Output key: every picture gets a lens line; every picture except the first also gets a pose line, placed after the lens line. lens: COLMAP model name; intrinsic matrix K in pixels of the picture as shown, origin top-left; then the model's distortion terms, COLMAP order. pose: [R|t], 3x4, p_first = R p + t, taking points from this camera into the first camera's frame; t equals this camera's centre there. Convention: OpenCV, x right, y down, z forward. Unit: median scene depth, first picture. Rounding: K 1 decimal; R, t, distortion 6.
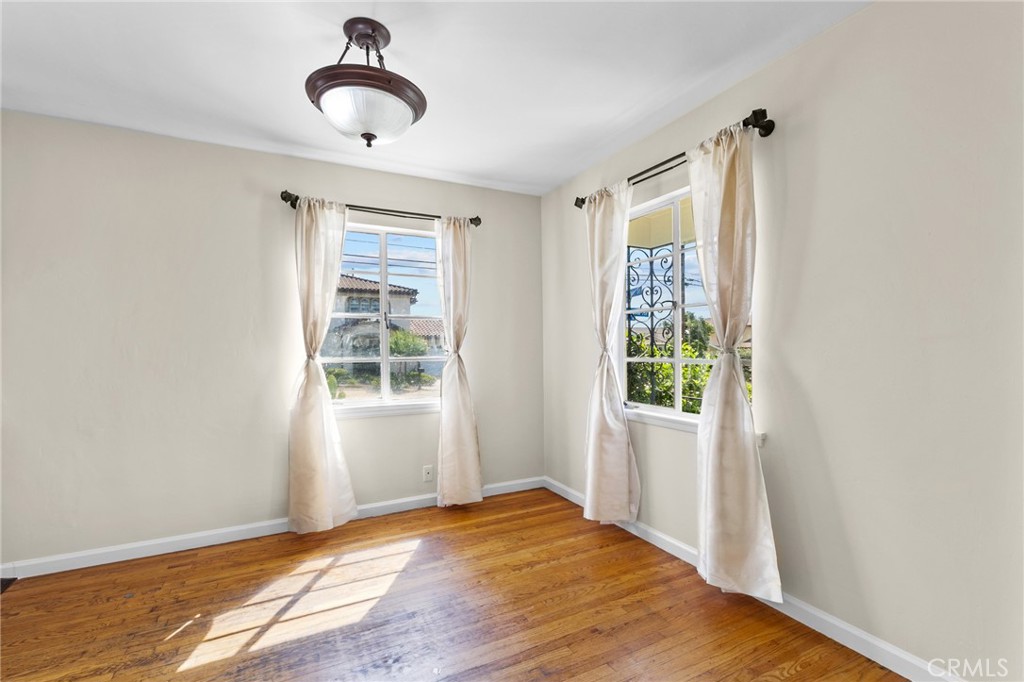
lens RADIAL K [[446.9, 0, 511.7], [0, 446.9, 348.7], [0, 0, 1]] dist [0.001256, 0.000086]
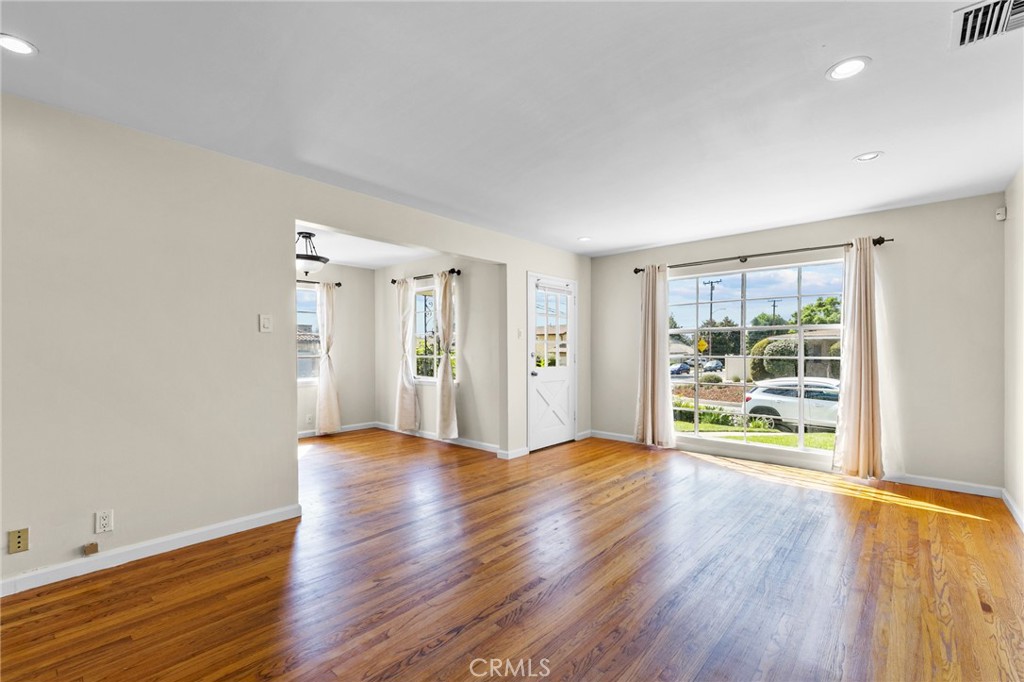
lens RADIAL K [[440.4, 0, 509.9], [0, 440.4, 339.1], [0, 0, 1]] dist [0.002242, 0.000111]
pose [[0.936516, 0.008579, 0.350520, -0.063091], [0.001388, 0.999602, -0.028173, 0.000470], [-0.350622, 0.026871, 0.936132, -1.202501]]
